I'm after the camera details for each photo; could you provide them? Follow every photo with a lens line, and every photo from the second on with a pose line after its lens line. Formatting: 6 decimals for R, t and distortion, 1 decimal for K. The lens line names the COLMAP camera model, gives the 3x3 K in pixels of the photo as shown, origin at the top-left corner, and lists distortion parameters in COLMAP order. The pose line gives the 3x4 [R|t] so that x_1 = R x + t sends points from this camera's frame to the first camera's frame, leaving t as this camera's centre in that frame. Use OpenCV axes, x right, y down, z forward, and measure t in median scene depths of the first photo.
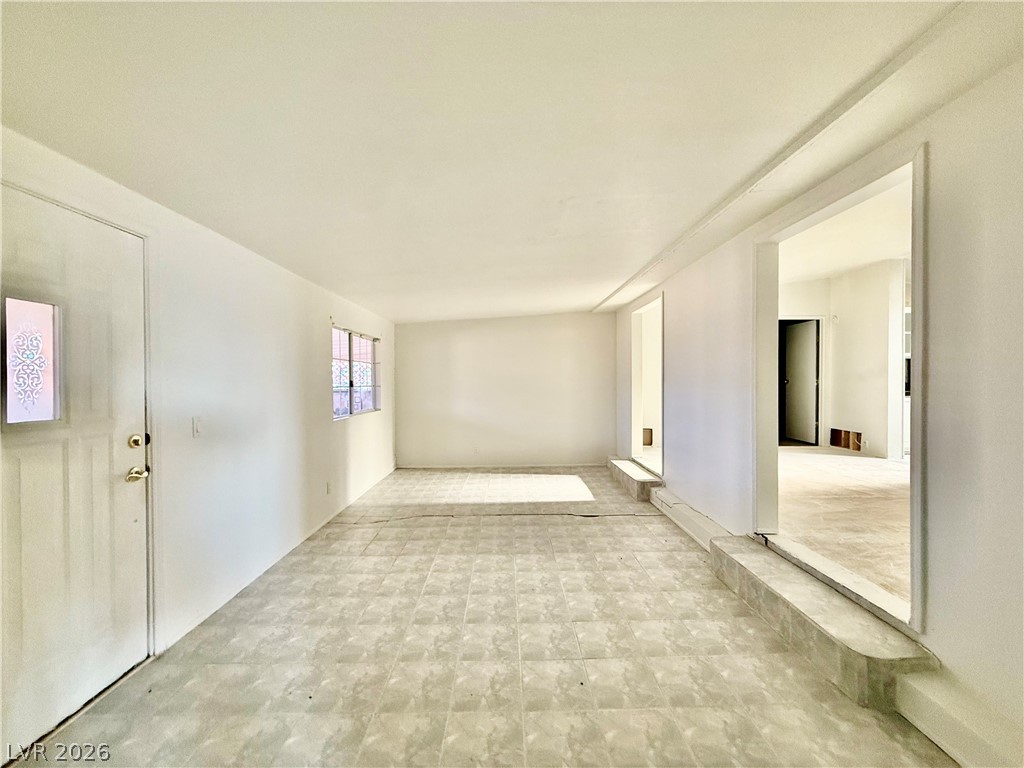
lens RADIAL K [[407.4, 0, 512.1], [0, 407.4, 385.5], [0, 0, 1]] dist [-0.000839, 0.000238]
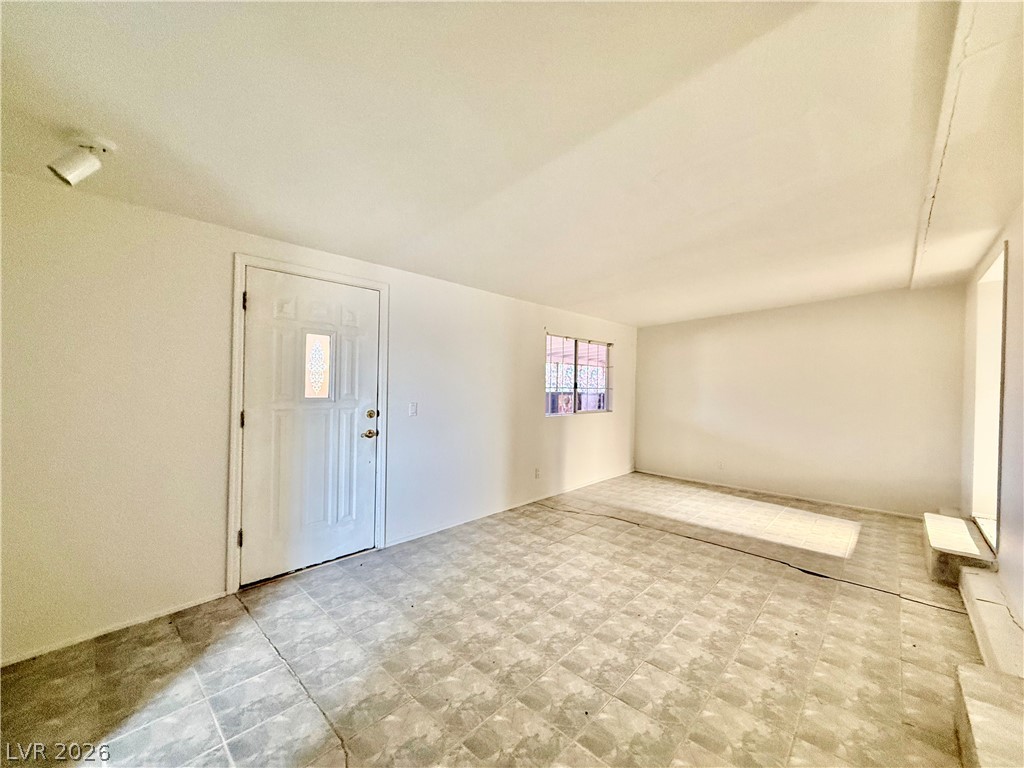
lens RADIAL K [[408.6, 0, 511.5], [0, 408.6, 378.2], [0, 0, 1]] dist [0.000991, 0.000387]
pose [[0.721790, 0.011359, -0.692019, 0.298425], [-0.031162, 0.999385, -0.016098, -0.000138], [0.691411, 0.033184, 0.721699, 0.085498]]
